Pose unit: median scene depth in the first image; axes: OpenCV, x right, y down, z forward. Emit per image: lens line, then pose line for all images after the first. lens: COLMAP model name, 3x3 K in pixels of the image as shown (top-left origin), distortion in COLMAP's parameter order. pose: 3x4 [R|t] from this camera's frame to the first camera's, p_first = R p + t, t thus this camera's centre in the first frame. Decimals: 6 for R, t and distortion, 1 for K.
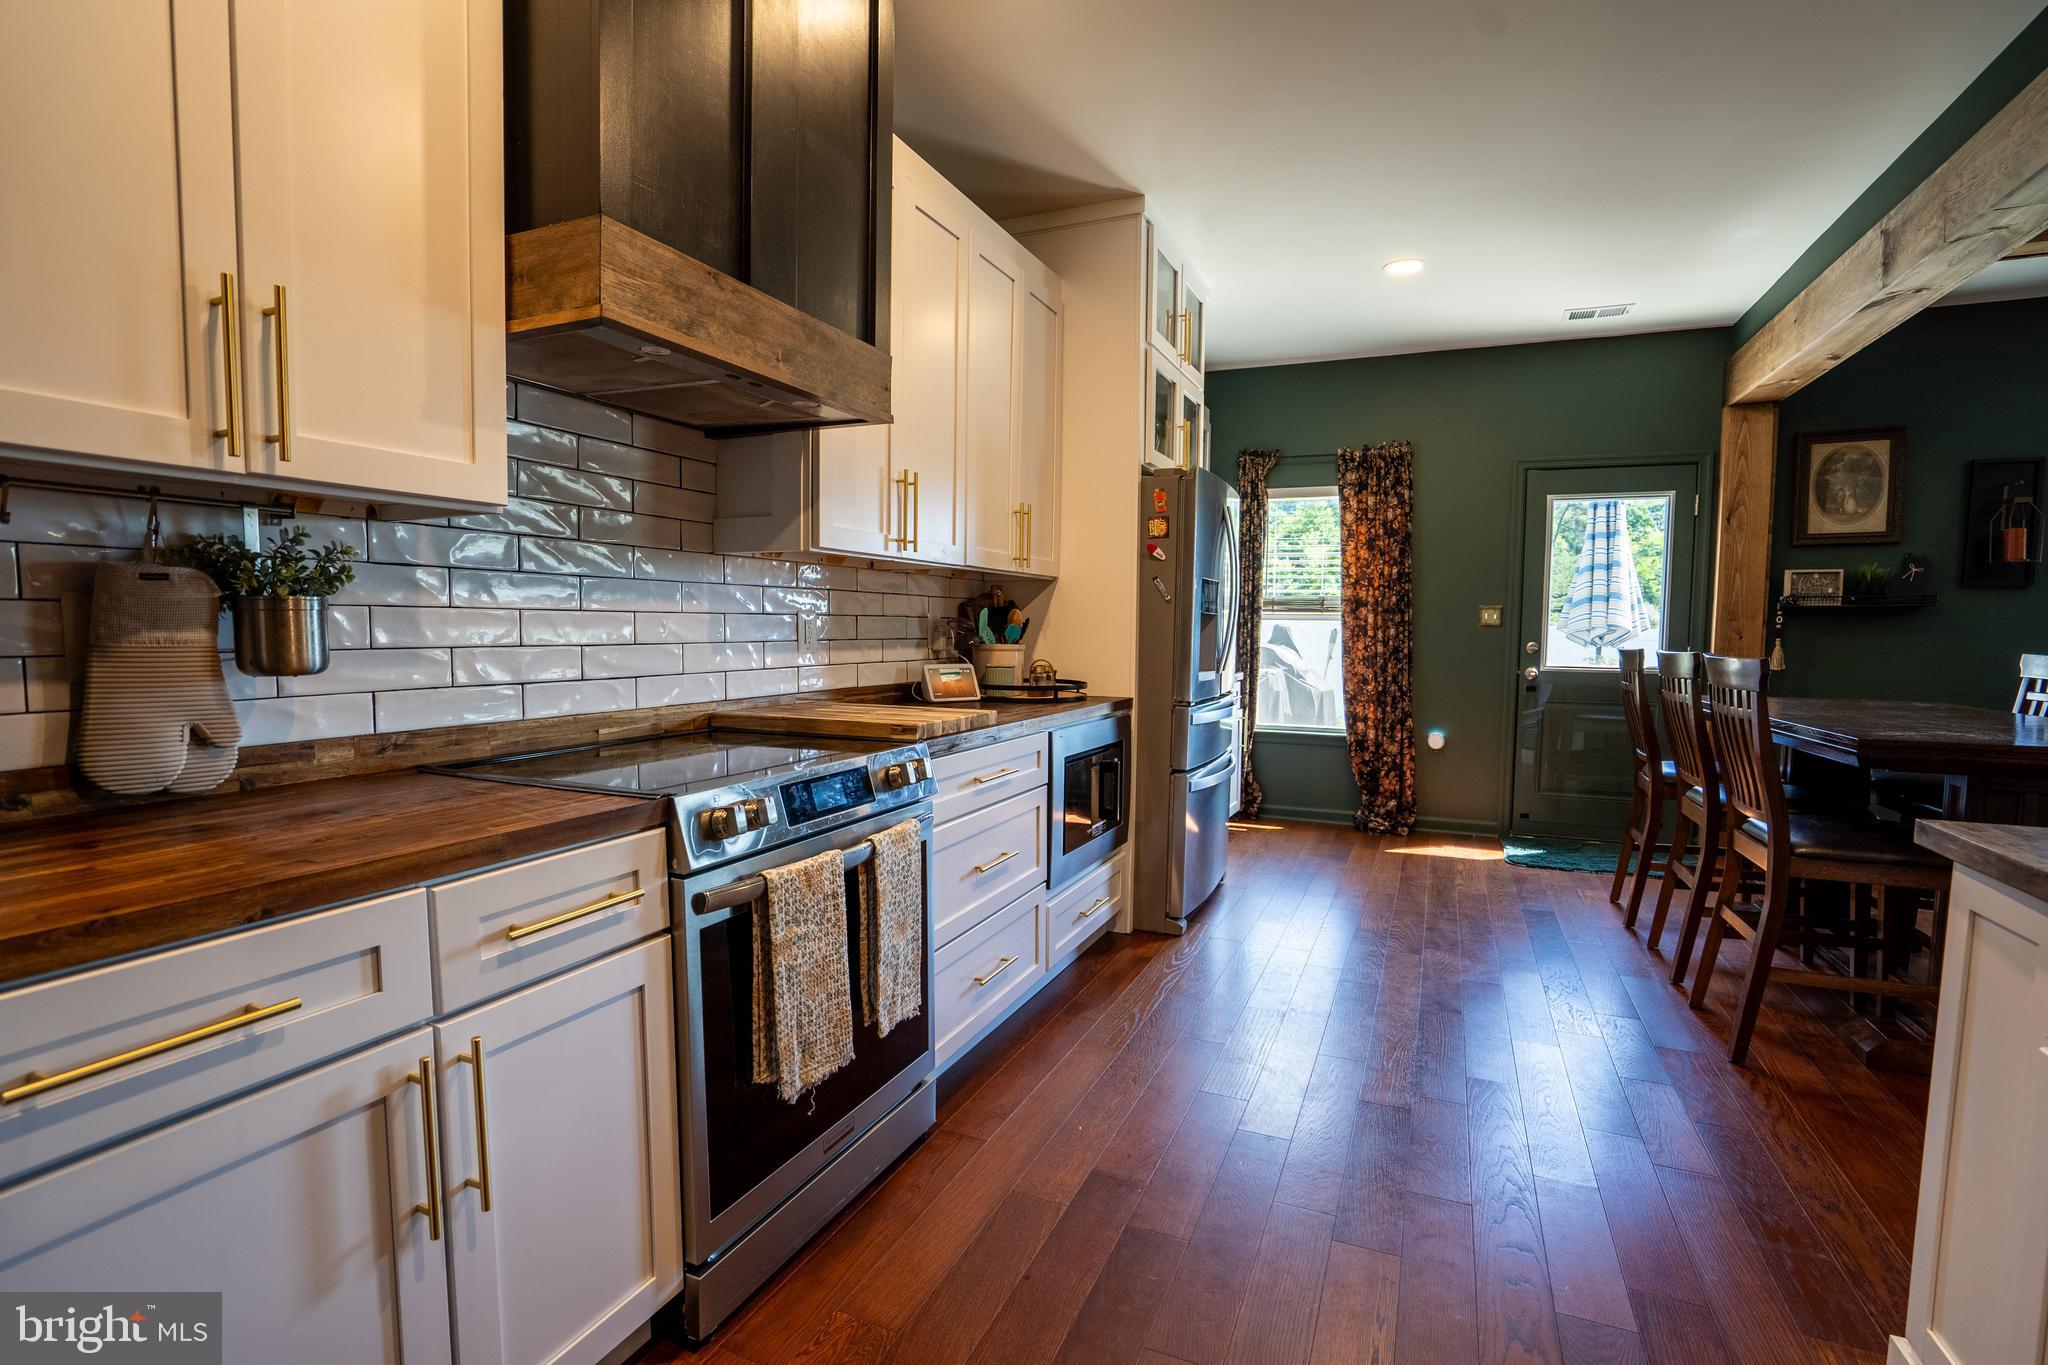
lens RADIAL K [[956.1, 0, 1023.8], [0, 956.1, 692.5], [0, 0, 1]] dist [-0.062933, 0.026051]
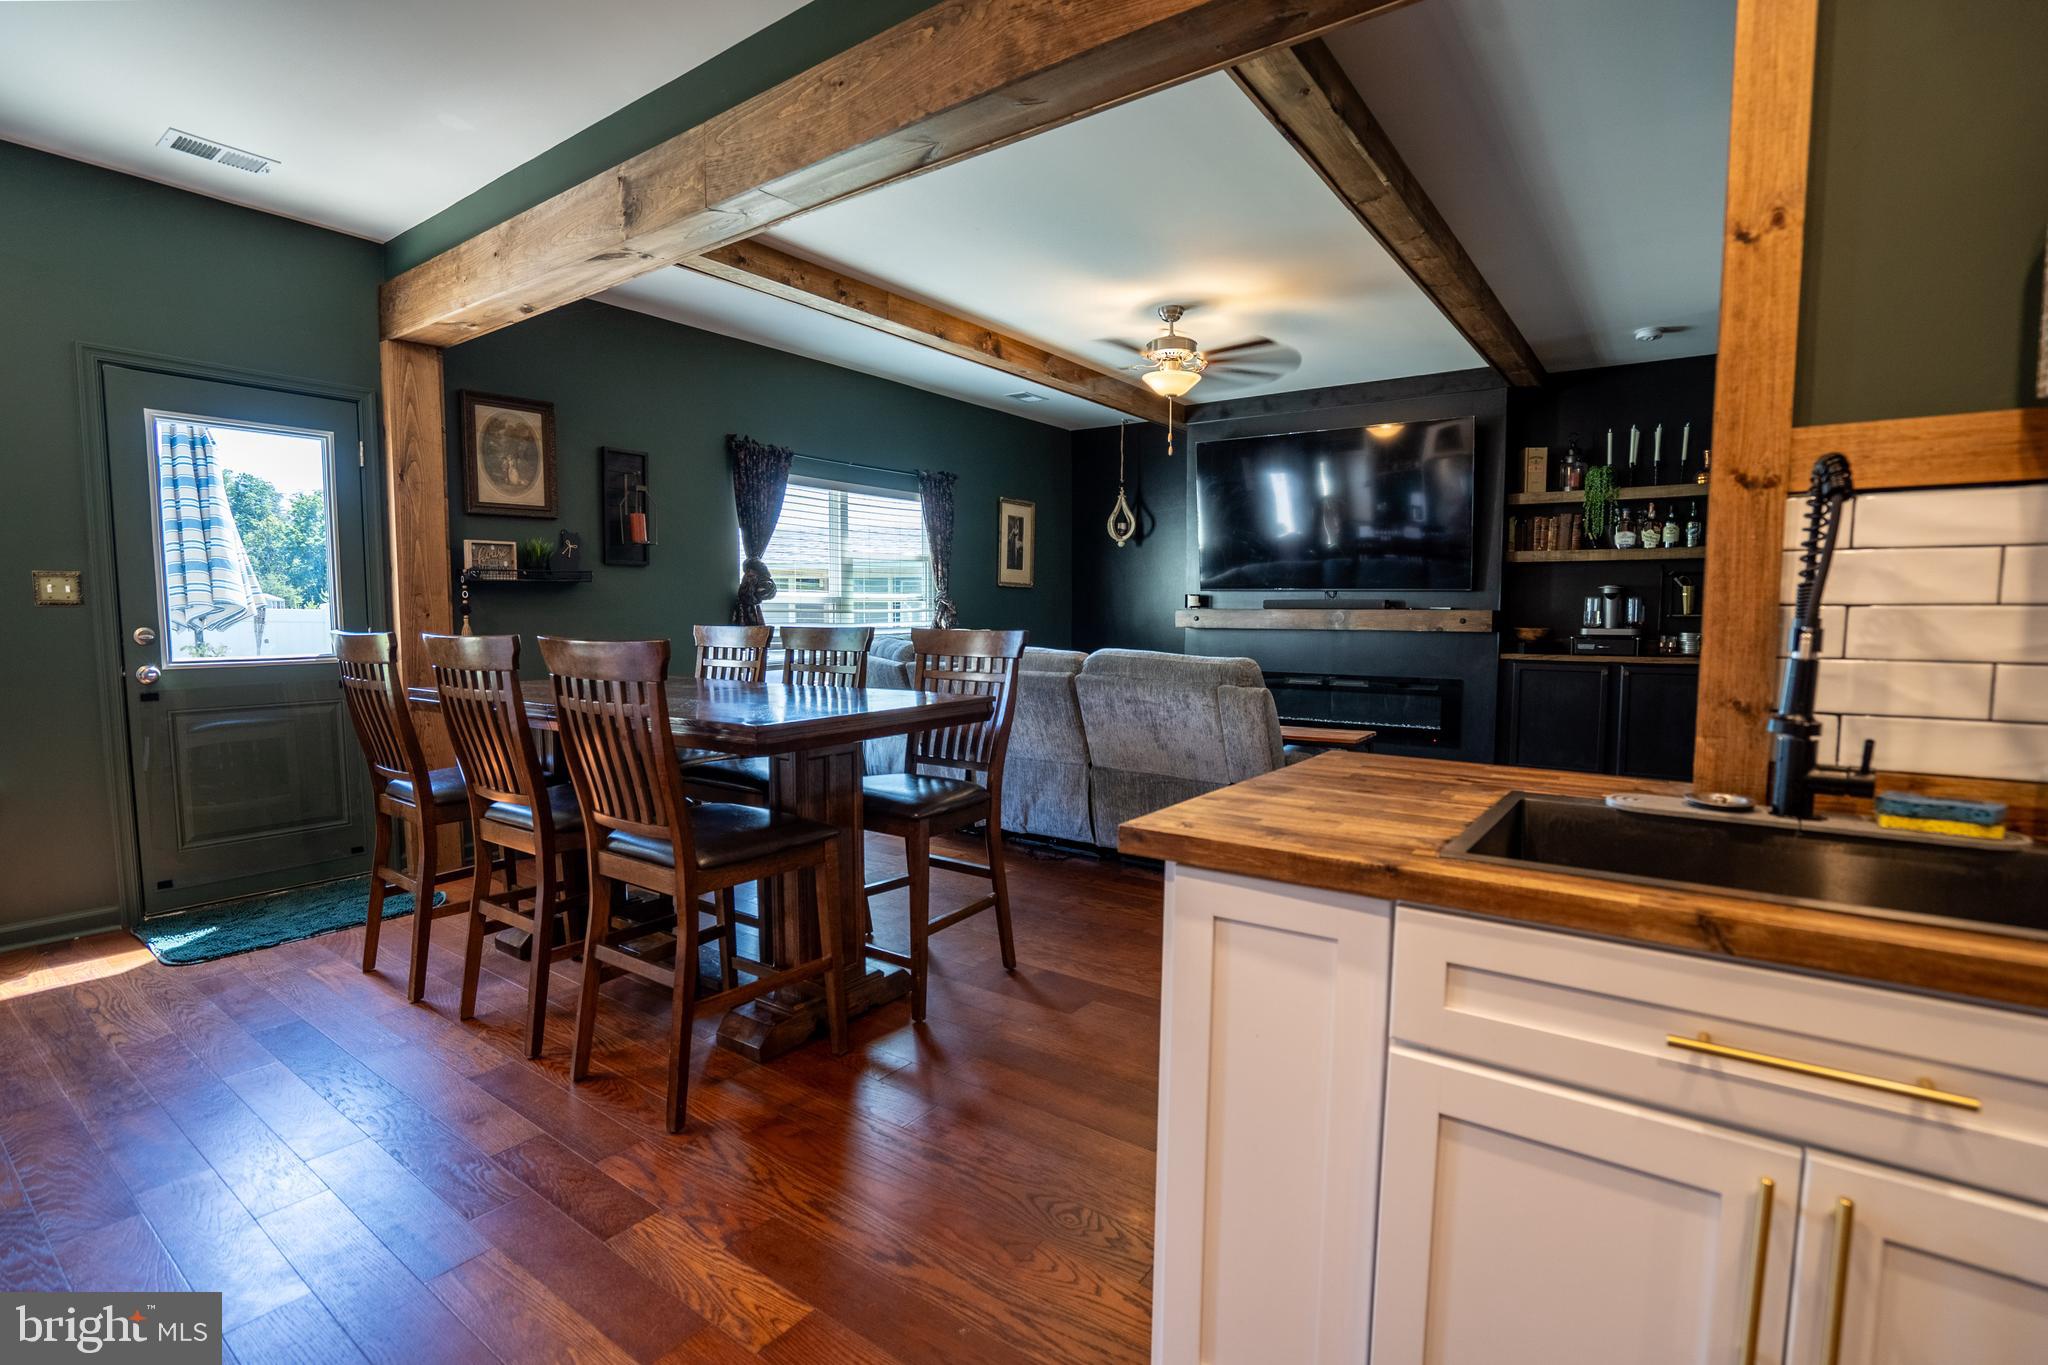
lens RADIAL K [[956.1, 0, 1023.8], [0, 956.1, 692.5], [0, 0, 1]] dist [-0.062933, 0.026051]
pose [[0.210247, -0.092444, 0.973268, 0.033606], [0.067816, 0.994500, 0.079811, -0.020181], [-0.975293, 0.049223, 0.215360, 0.286039]]
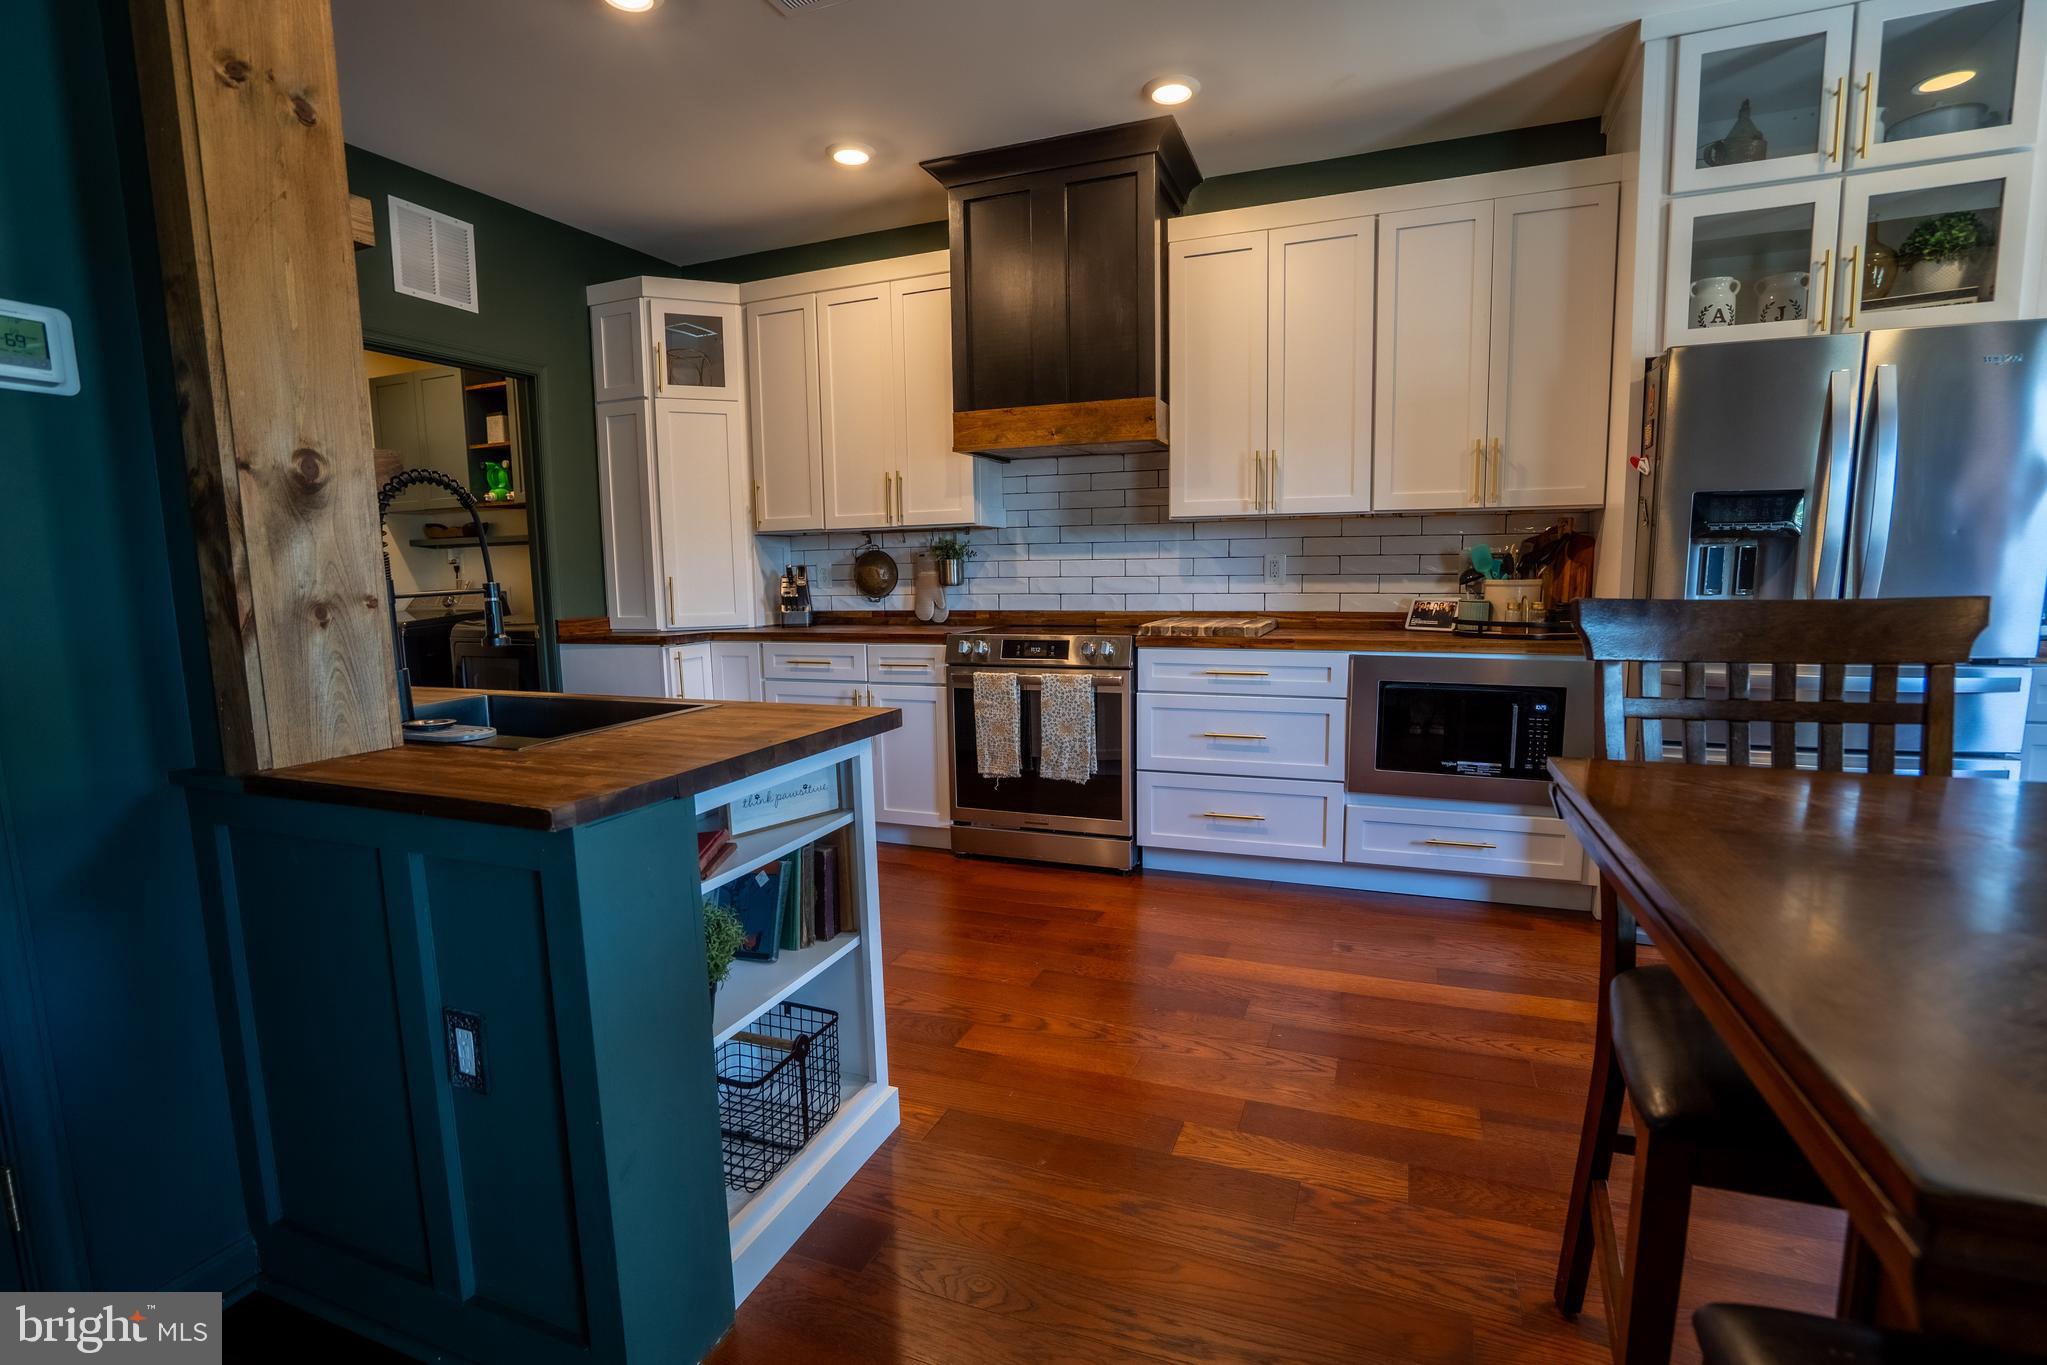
lens RADIAL K [[946.7, 0, 1024.9], [0, 946.7, 692.3], [0, 0, 1]] dist [-0.057006, 0.020932]
pose [[0.038219, 0.120600, -0.991965, 0.729302], [-0.052585, 0.991558, 0.118524, -0.017184], [0.997885, 0.047633, 0.044238, 0.355800]]
